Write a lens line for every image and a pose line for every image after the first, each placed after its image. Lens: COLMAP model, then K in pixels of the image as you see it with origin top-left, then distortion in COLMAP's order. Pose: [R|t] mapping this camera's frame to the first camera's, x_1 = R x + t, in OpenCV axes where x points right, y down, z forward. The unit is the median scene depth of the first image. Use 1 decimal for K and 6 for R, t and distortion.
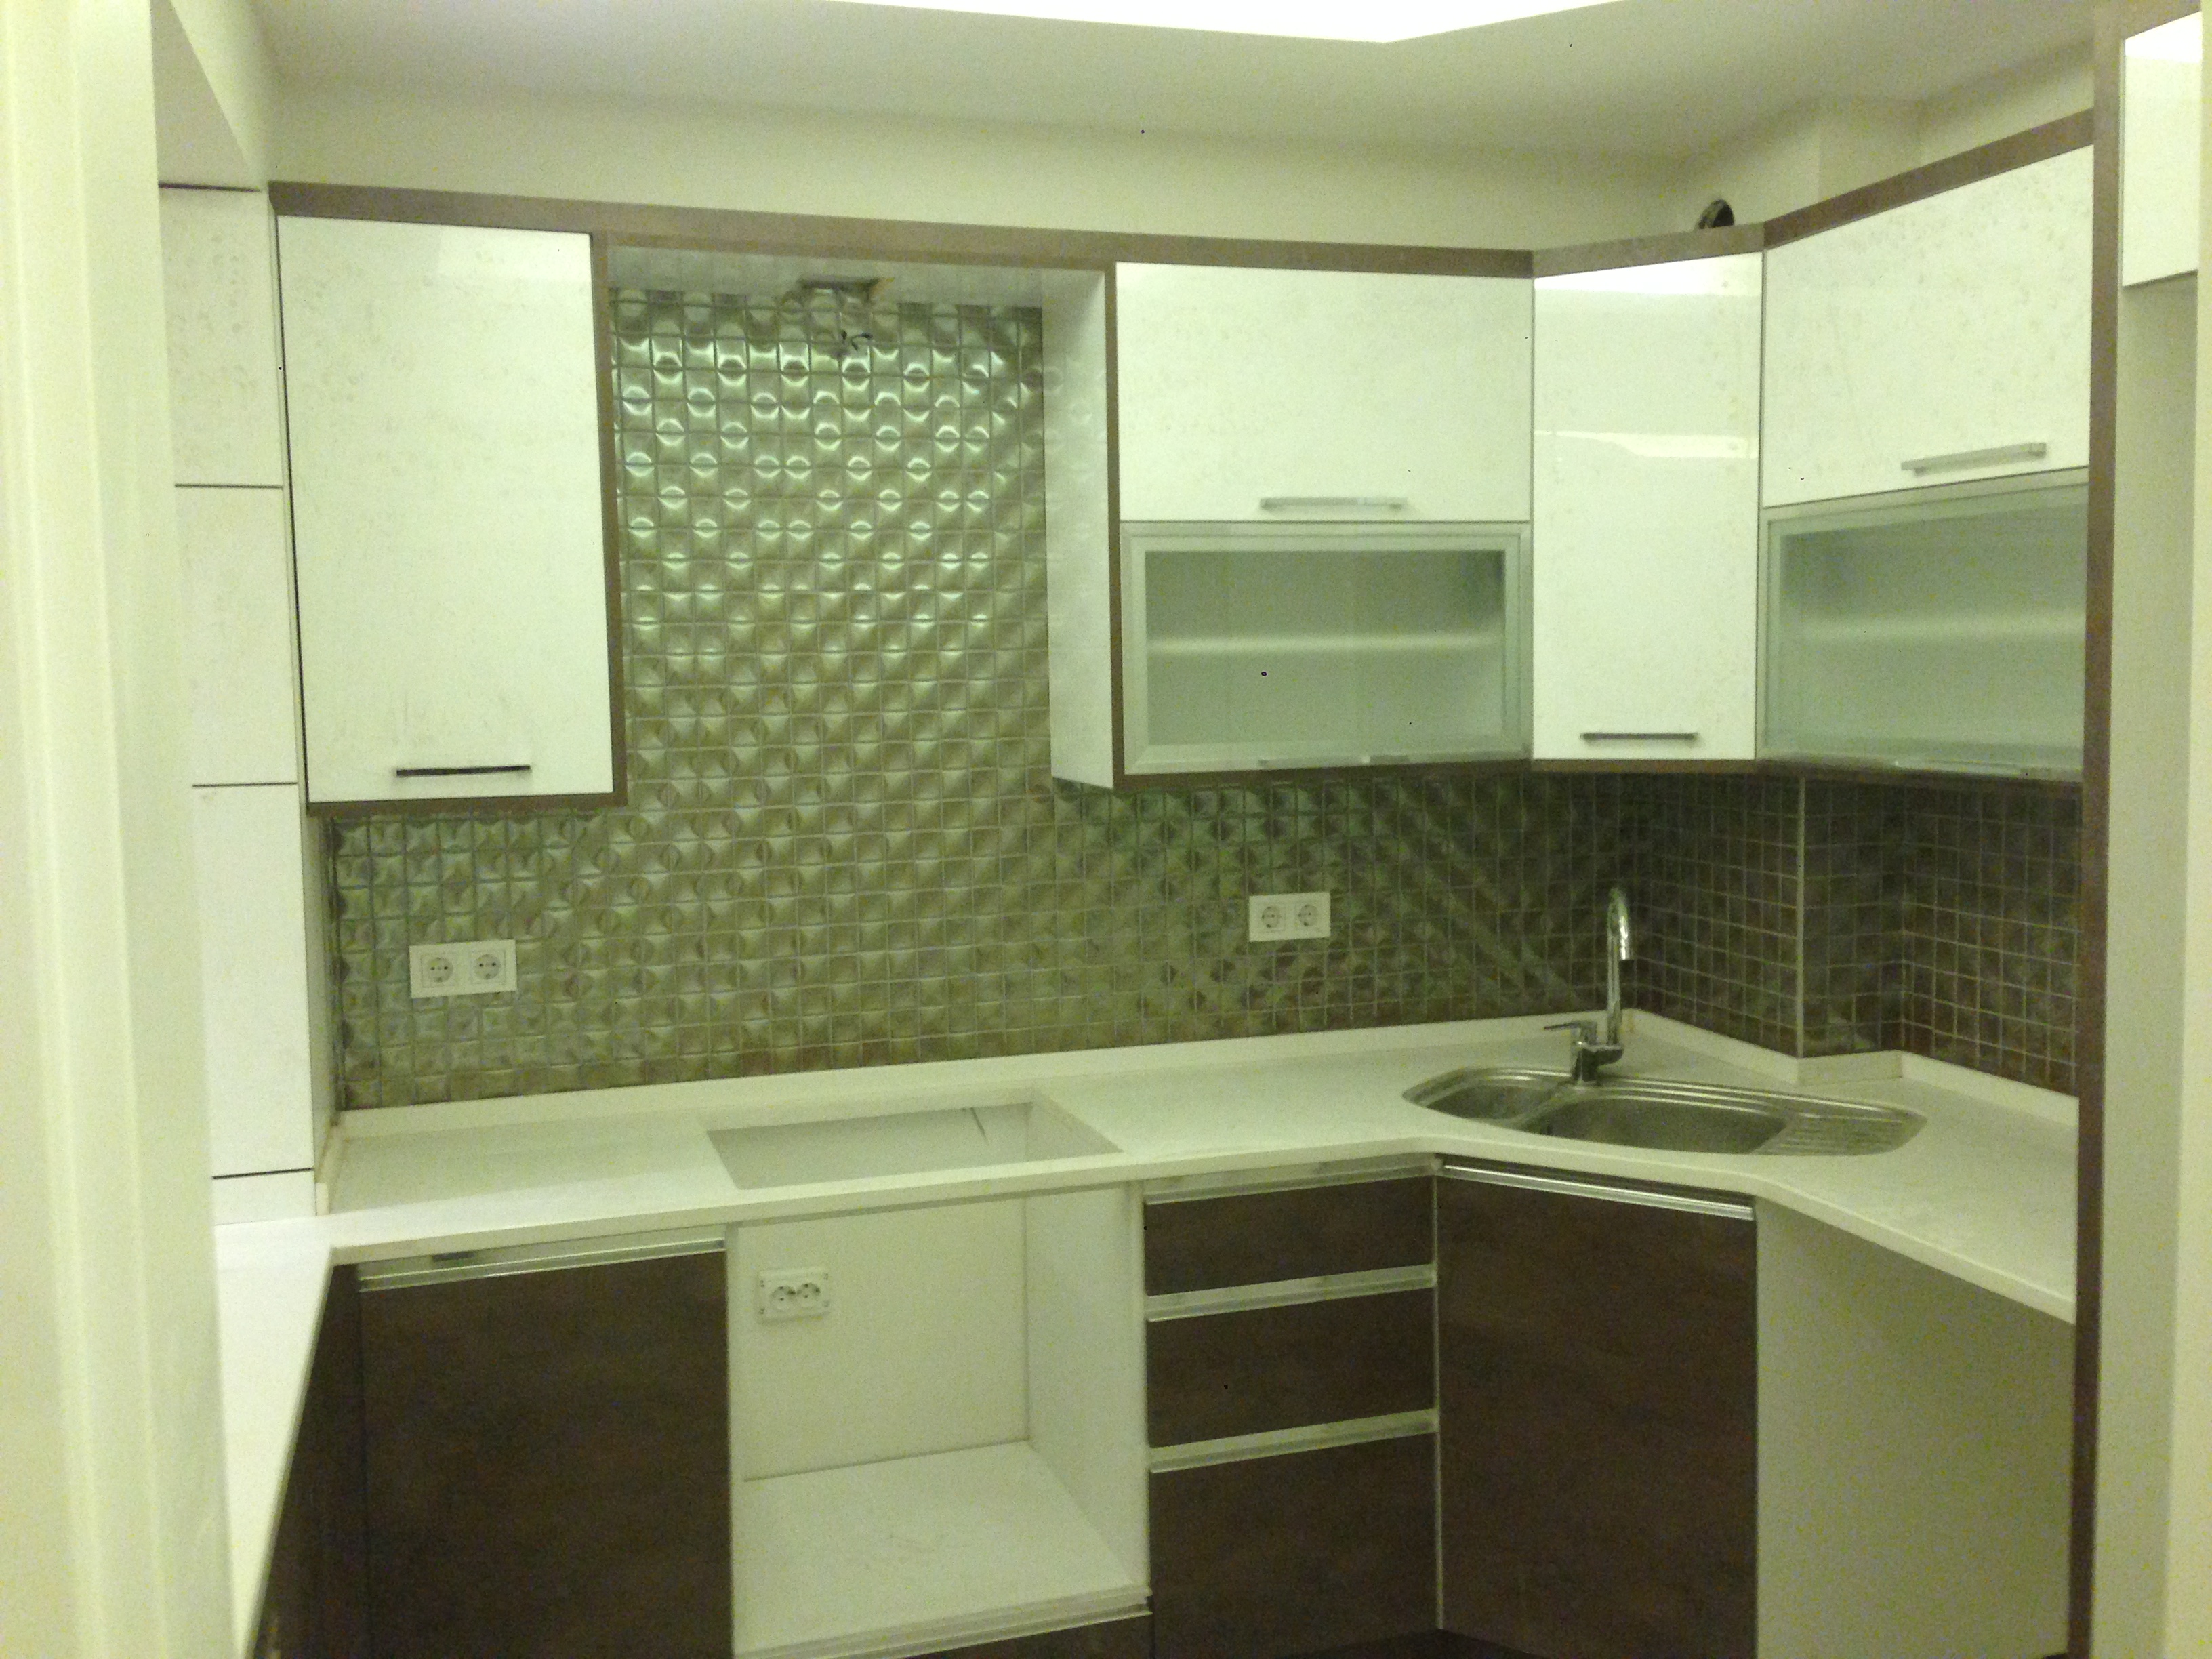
lens RADIAL K [[2010.8, 0, 1106.0], [0, 2010.8, 829.5], [0, 0, 1]] dist [0.063968, 0.000105]
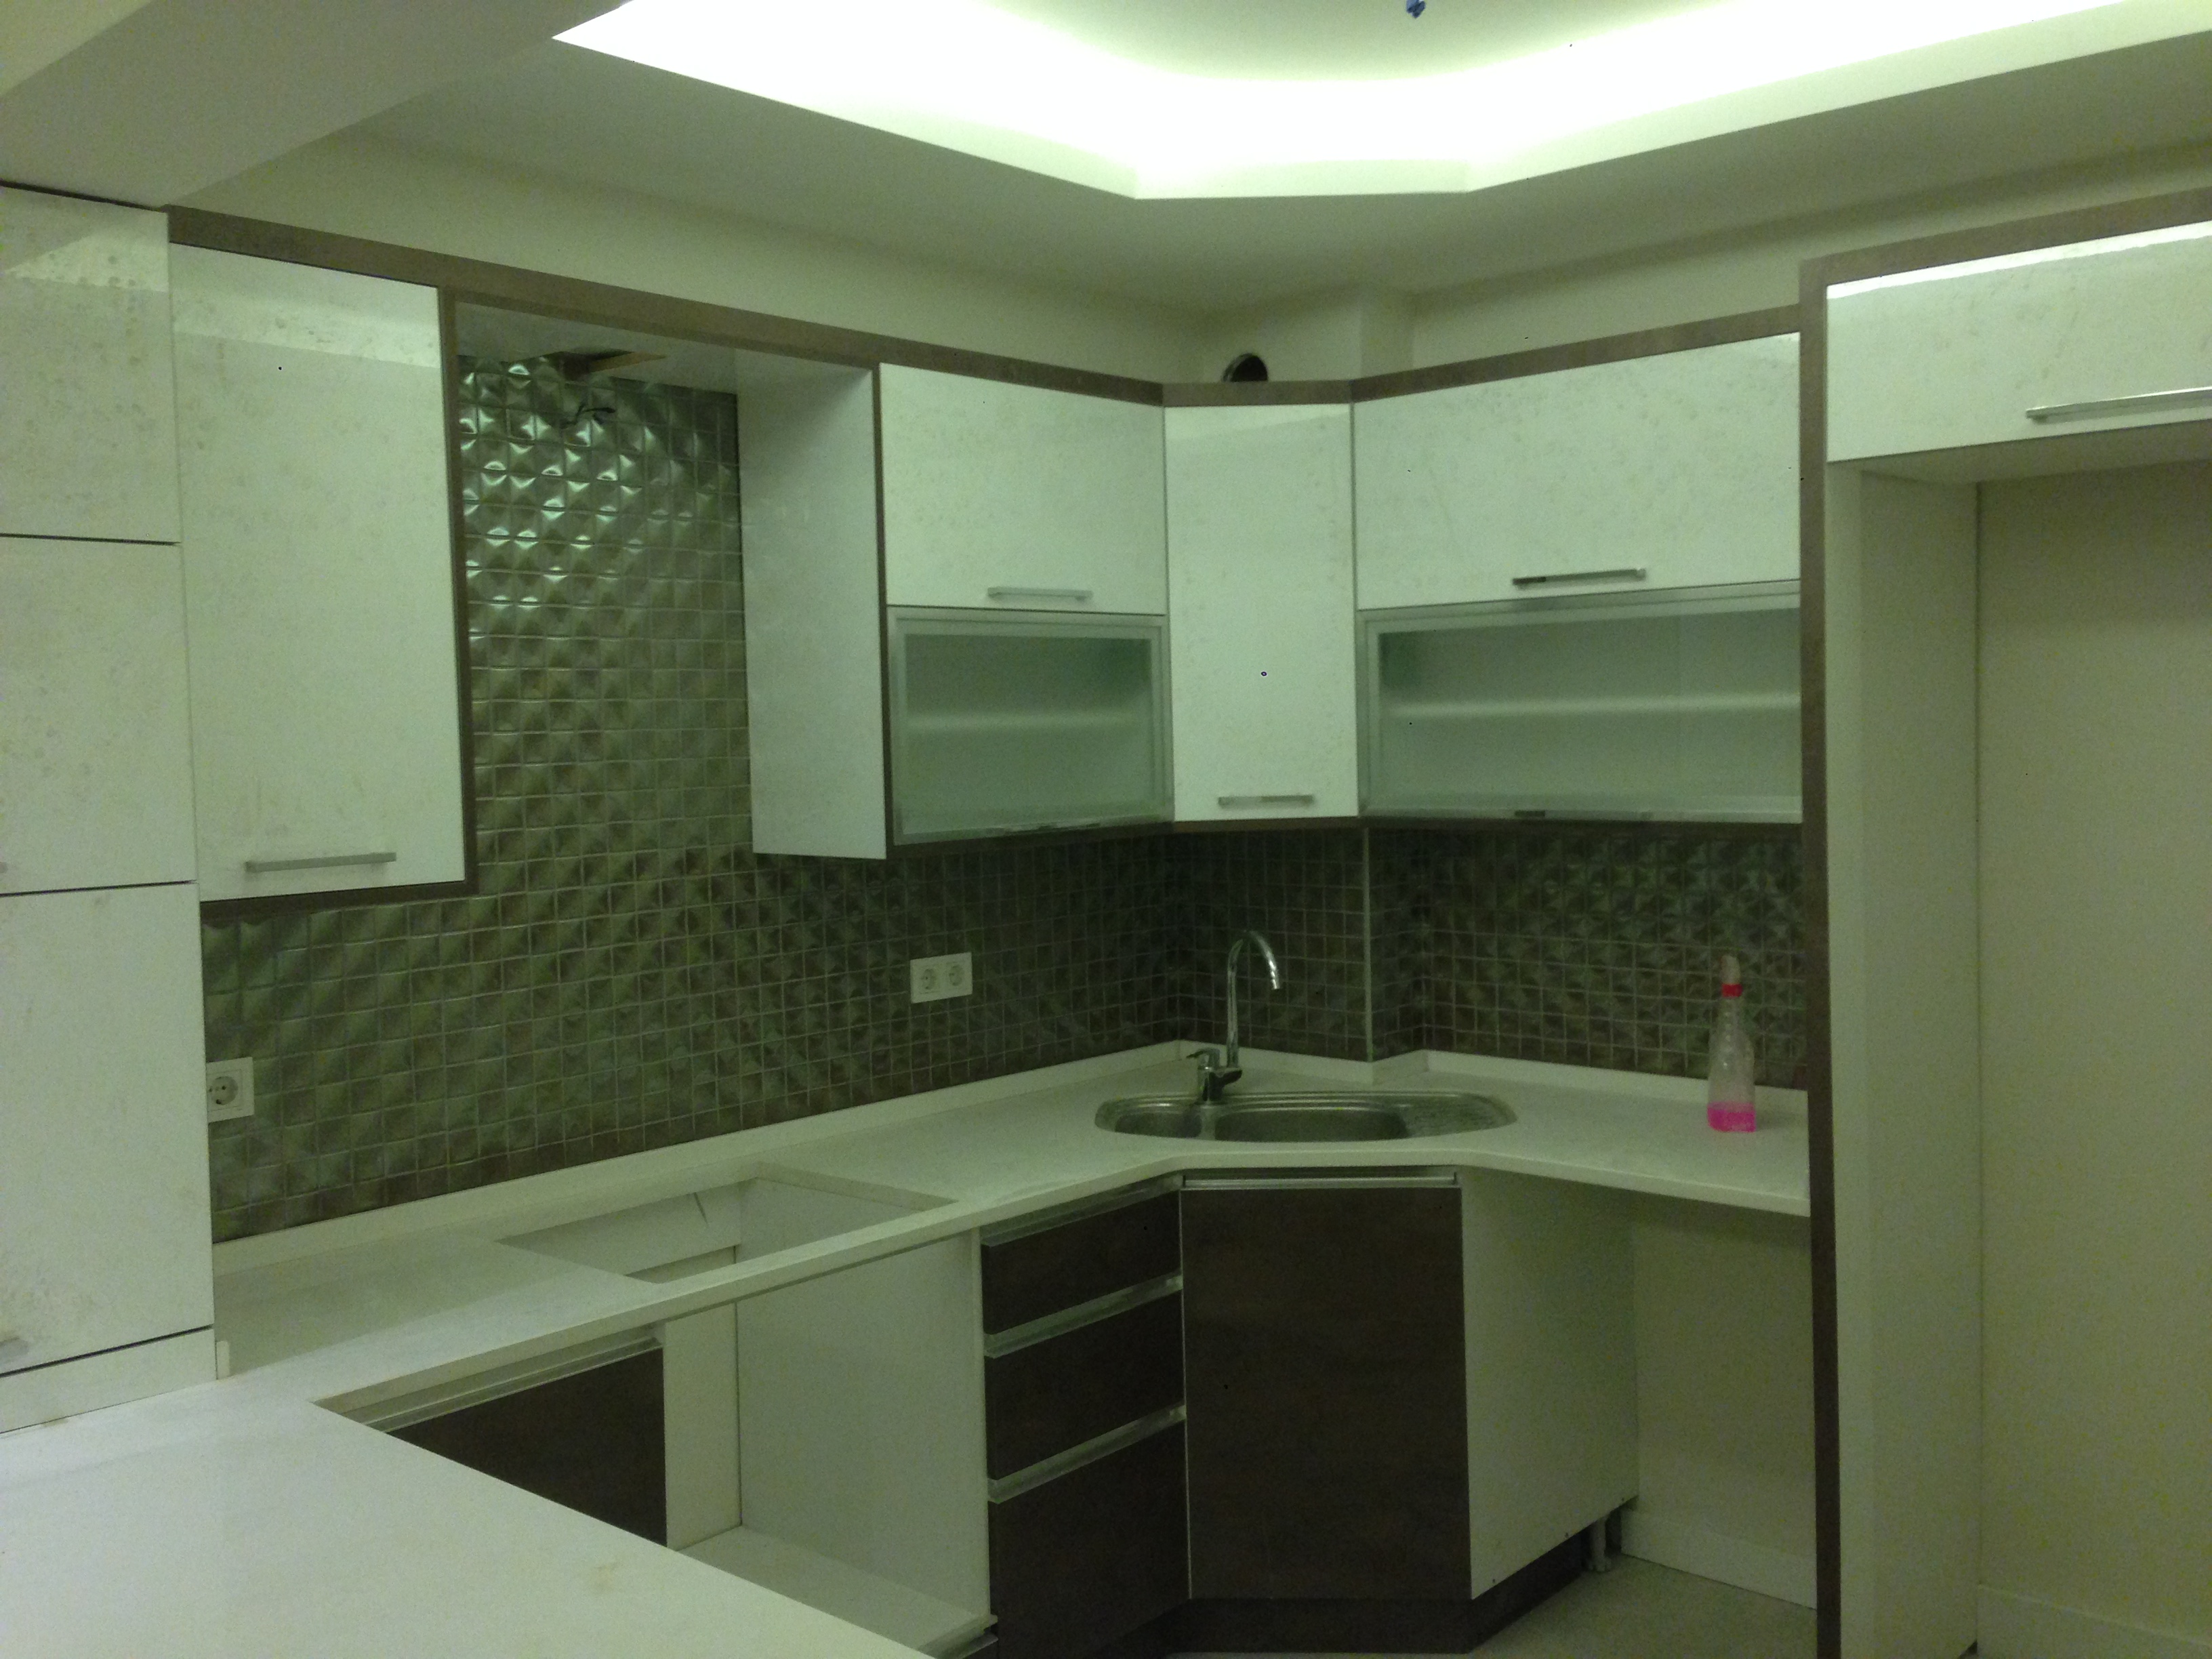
lens RADIAL K [[2010.8, 0, 1106.0], [0, 2010.8, 829.5], [0, 0, 1]] dist [0.063968, 0.000105]
pose [[0.859962, -0.029758, 0.509490, -0.424221], [0.051065, 0.998306, -0.027883, -0.000713], [-0.507797, 0.049995, 0.860025, 0.040404]]
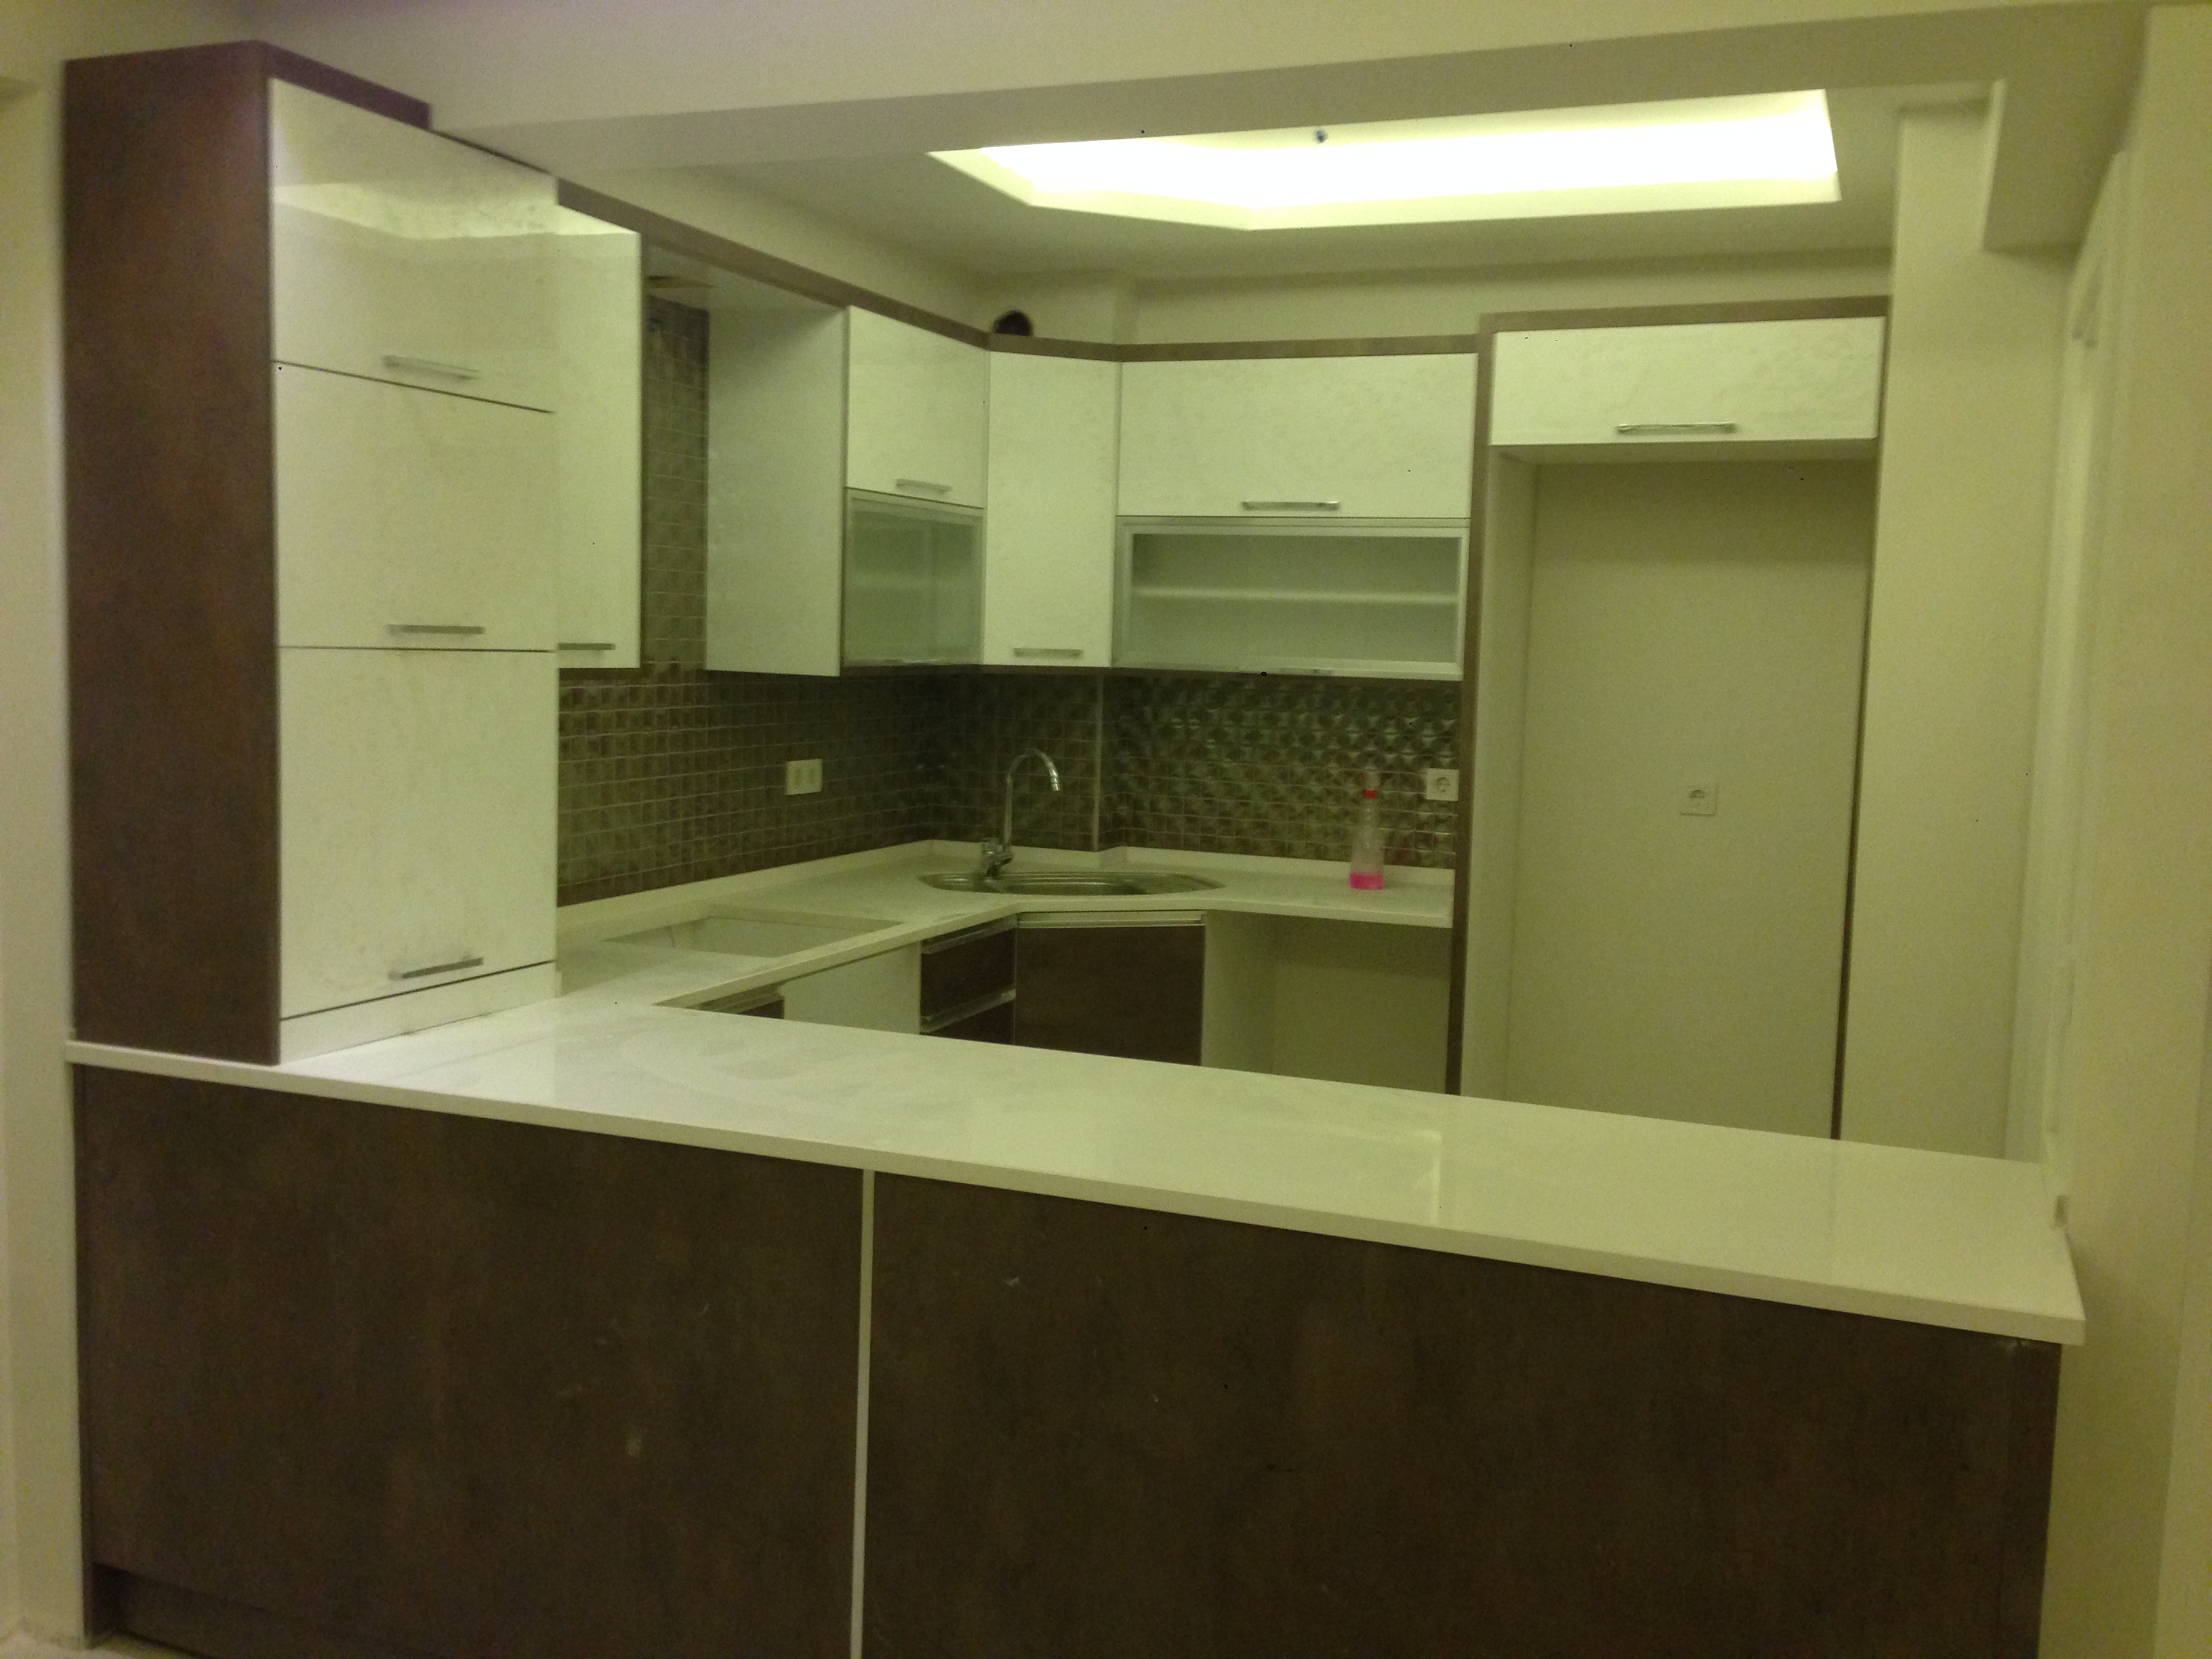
lens RADIAL K [[2010.8, 0, 1106.0], [0, 2010.8, 829.5], [0, 0, 1]] dist [0.063968, 0.000105]
pose [[0.634930, -0.037956, 0.771636, -0.956795], [0.020956, 0.999271, 0.031910, 0.044982], [-0.772285, -0.004091, 0.635263, -0.042876]]
